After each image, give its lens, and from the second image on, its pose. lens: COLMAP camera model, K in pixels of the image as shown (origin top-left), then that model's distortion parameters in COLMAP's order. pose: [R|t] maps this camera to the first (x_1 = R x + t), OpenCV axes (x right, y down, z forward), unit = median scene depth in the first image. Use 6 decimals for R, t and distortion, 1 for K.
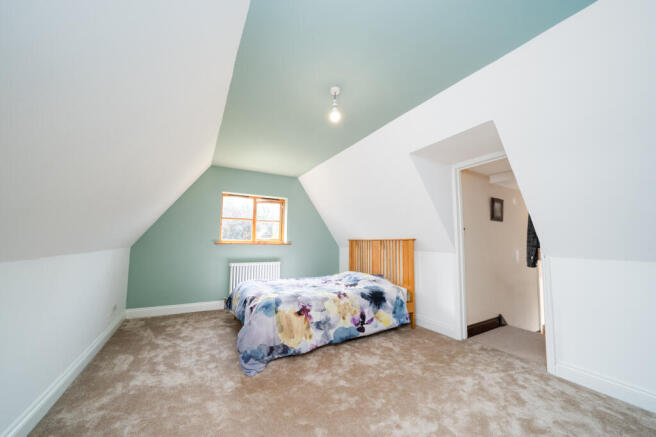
lens RADIAL K [[235.6, 0, 327.8], [0, 235.6, 217.1], [0, 0, 1]] dist [-0.008794, -0.000909]
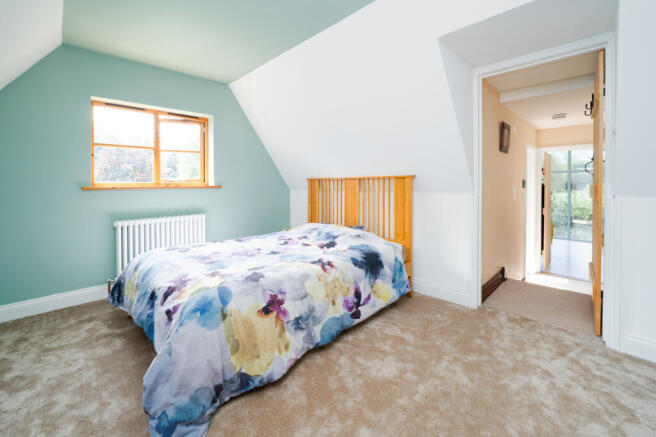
lens RADIAL K [[276.8, 0, 325.4], [0, 276.8, 182.6], [0, 0, 1]] dist [0.001604, 0.000238]
pose [[0.966420, -0.017151, 0.256394, -0.119248], [-0.009396, 0.994744, 0.101959, 0.034957], [-0.256795, -0.100945, 0.961180, 0.297388]]
